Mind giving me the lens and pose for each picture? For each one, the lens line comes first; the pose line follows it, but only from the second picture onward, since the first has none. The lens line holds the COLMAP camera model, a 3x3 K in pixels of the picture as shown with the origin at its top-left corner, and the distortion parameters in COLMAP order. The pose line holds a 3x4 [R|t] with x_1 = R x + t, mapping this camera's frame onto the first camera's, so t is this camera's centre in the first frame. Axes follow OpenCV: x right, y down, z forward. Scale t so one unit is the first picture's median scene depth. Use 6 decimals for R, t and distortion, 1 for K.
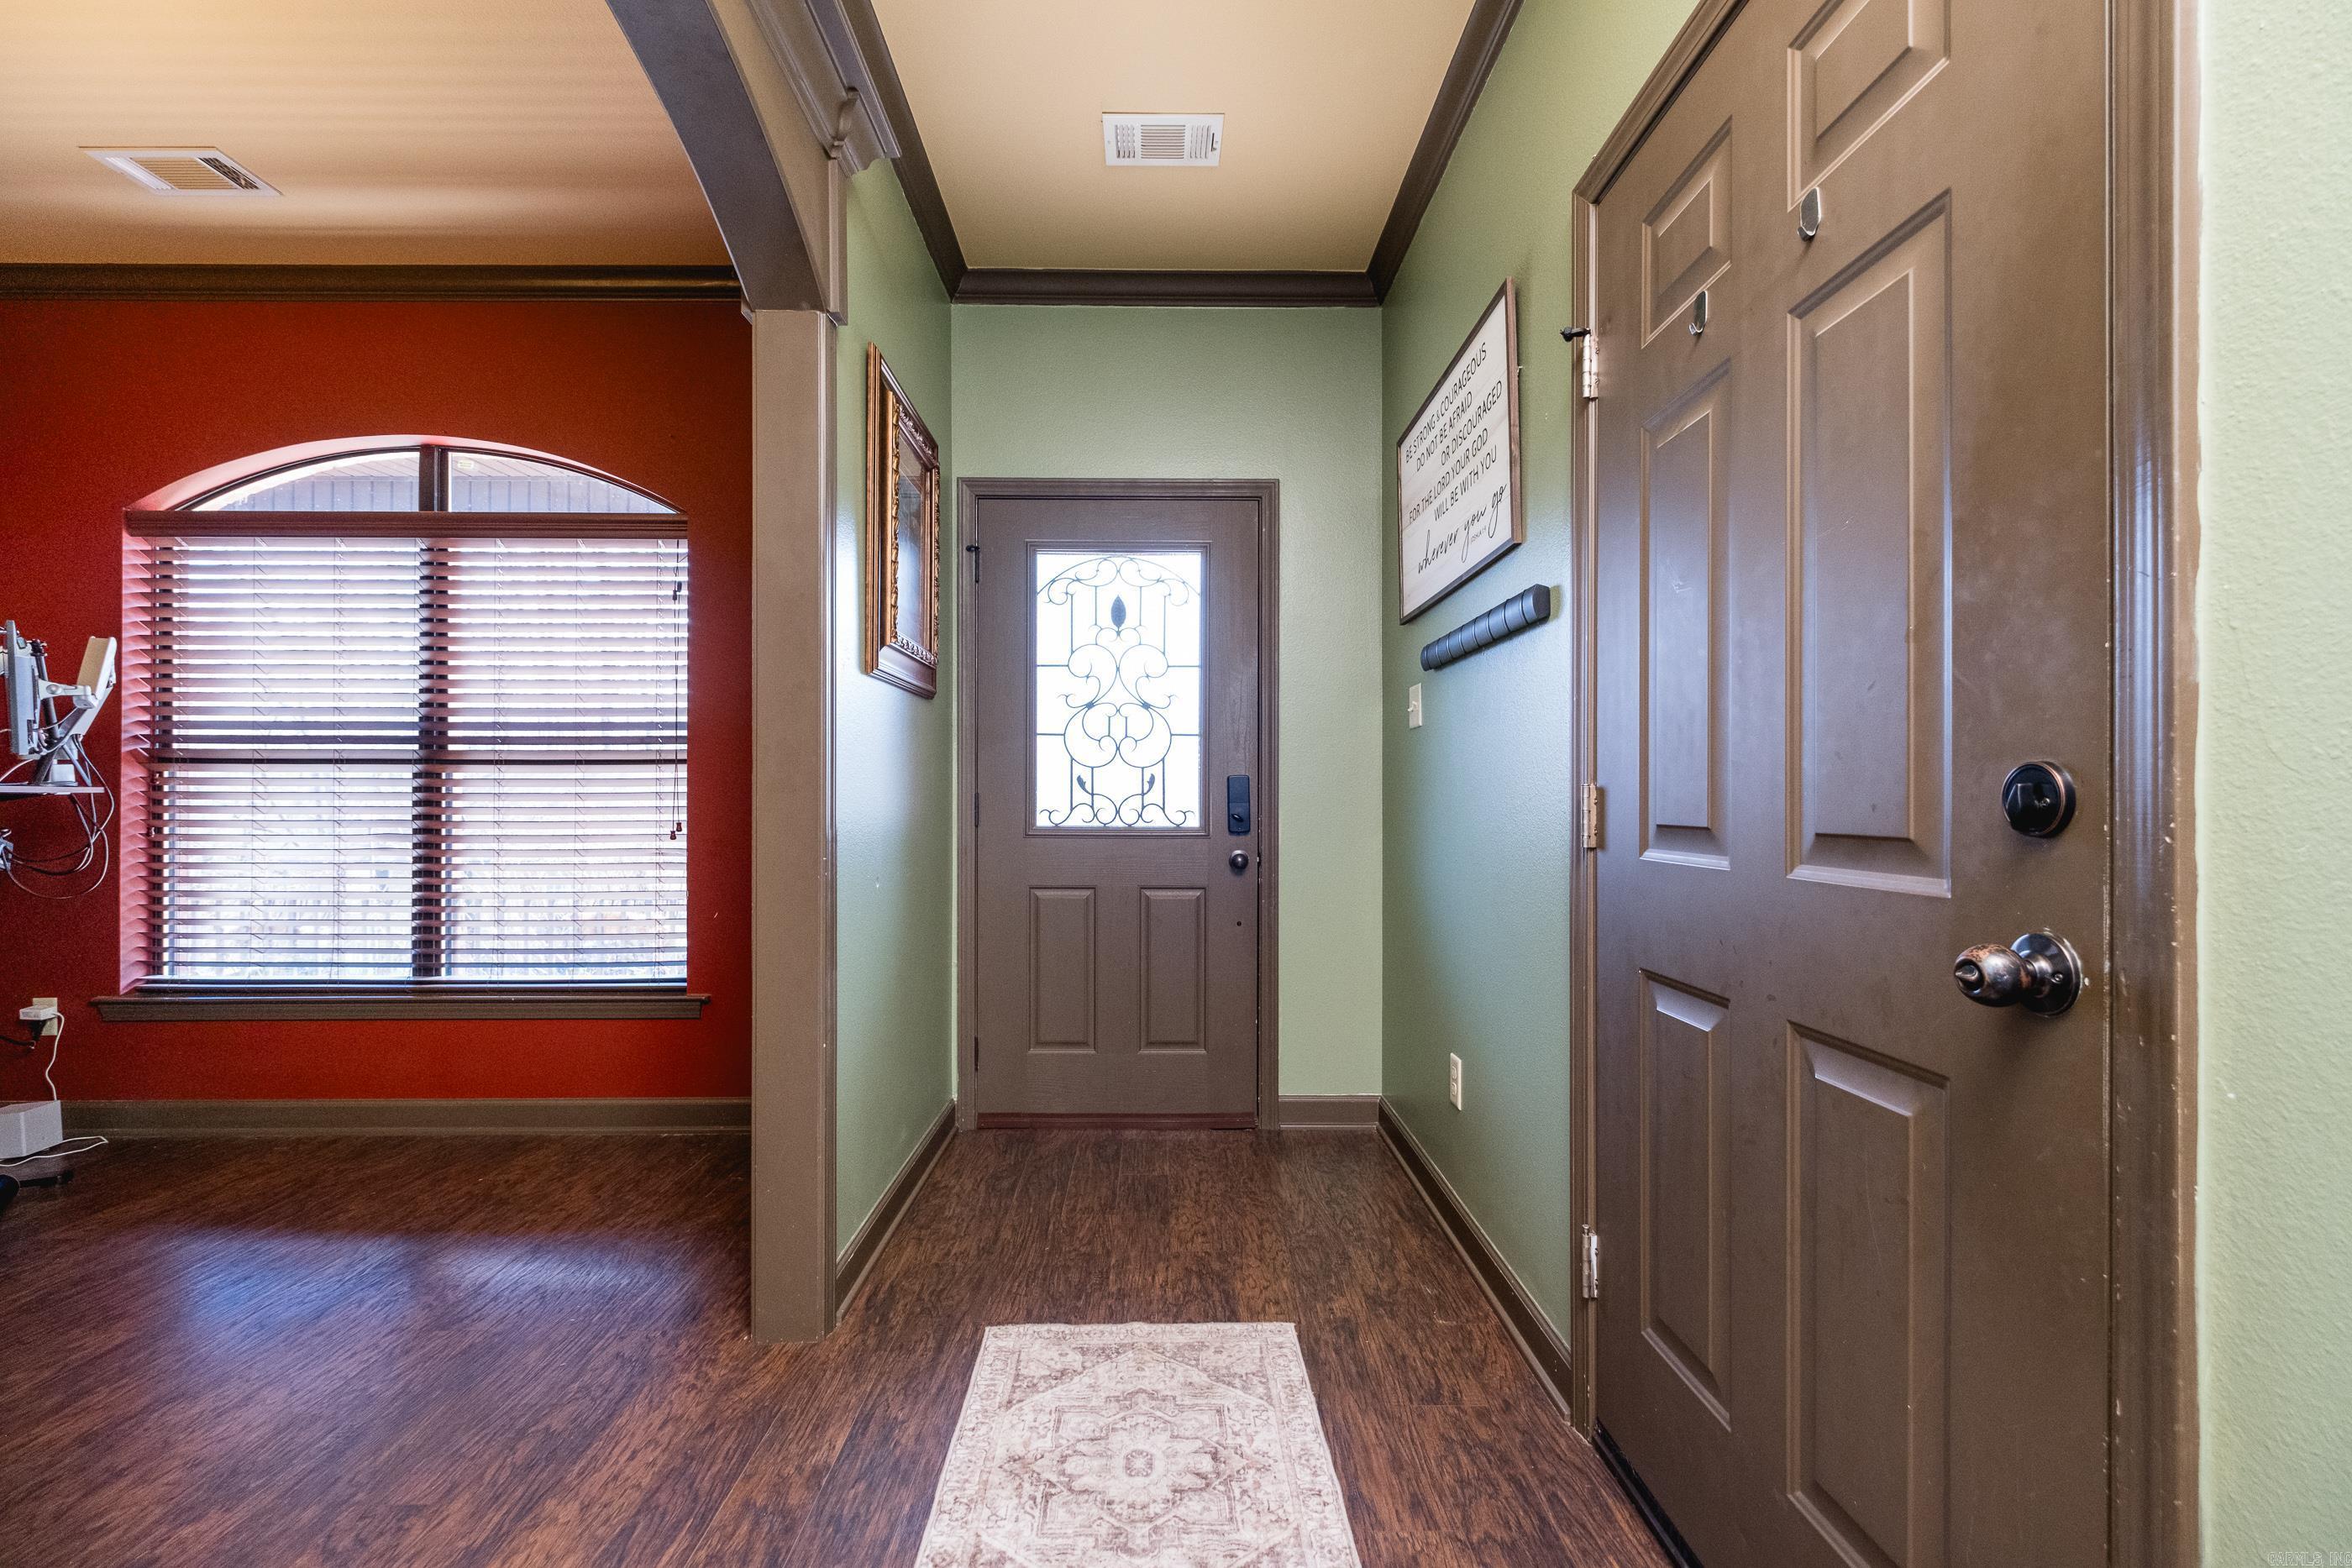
lens RADIAL K [[1027.7, 0, 1172.6], [0, 1027.7, 796.6], [0, 0, 1]] dist [0.004198, -0.002901]
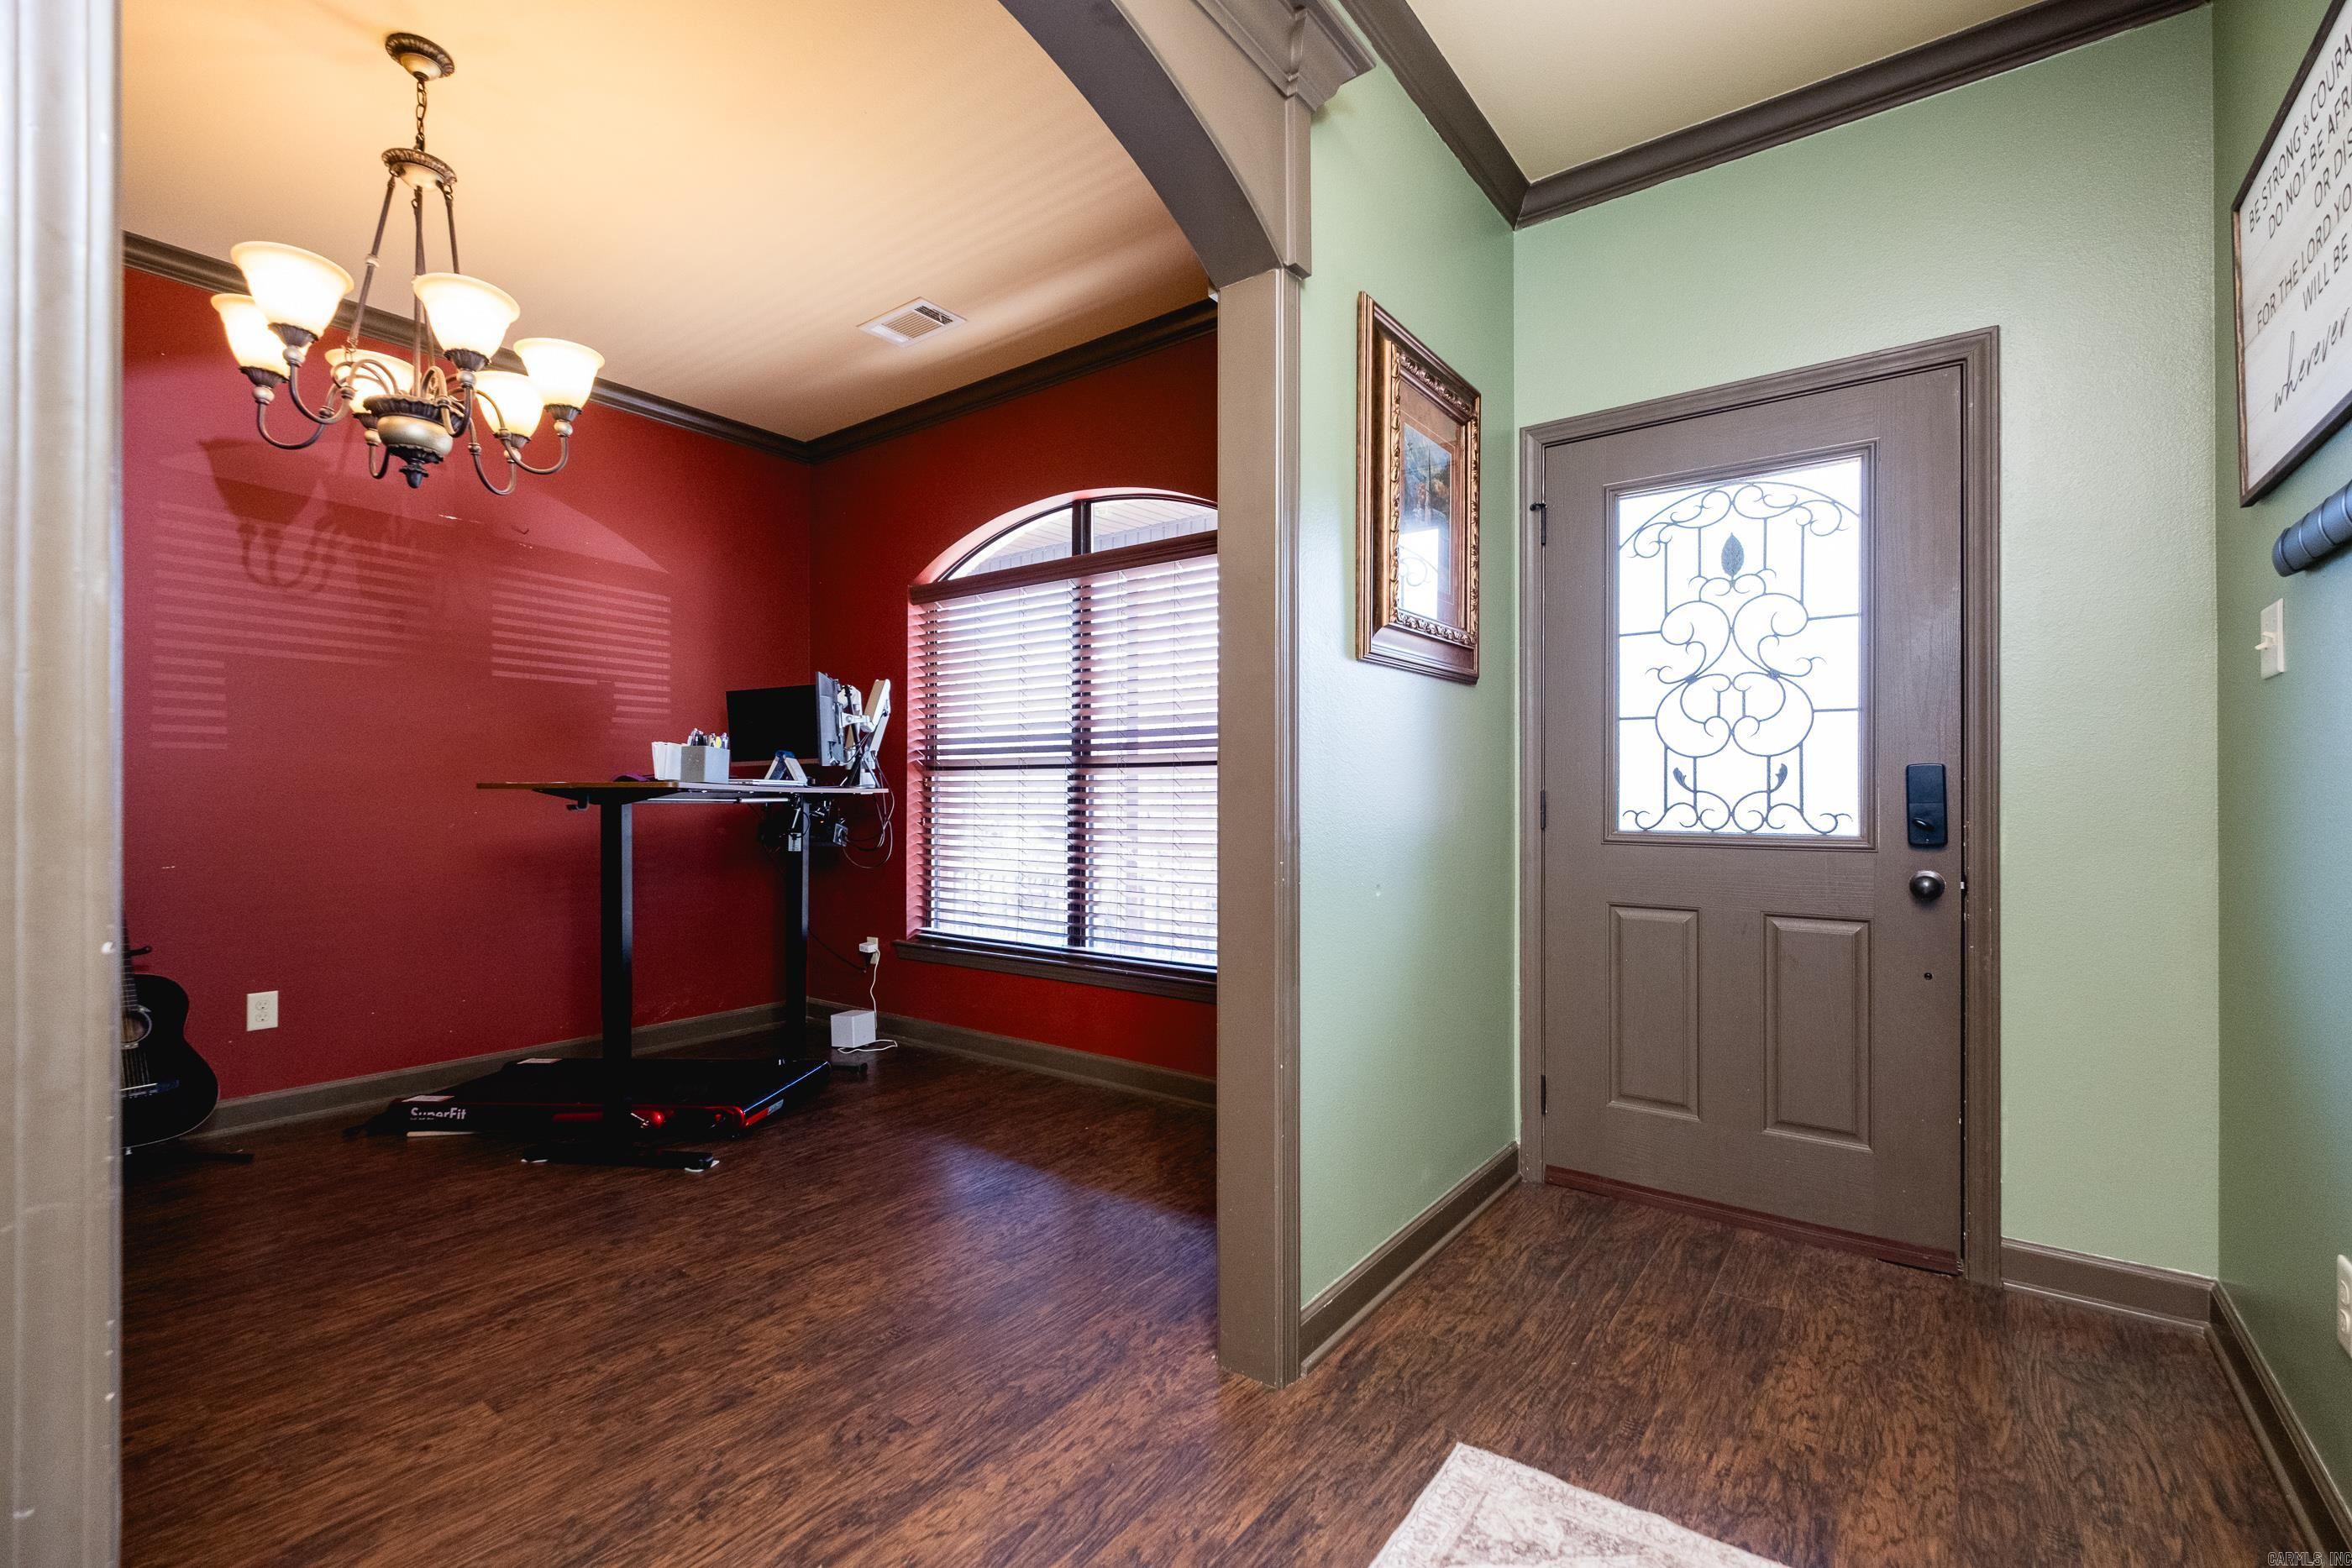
lens RADIAL K [[1027.7, 0, 1145.6], [0, 1027.7, 793.0], [0, 0, 1]] dist [0.004198, -0.002901]
pose [[0.787505, -0.002051, -0.616304, 0.080573], [0.001663, 0.999998, -0.001204, -0.001045], [0.616306, -0.000076, 0.787507, 0.124959]]
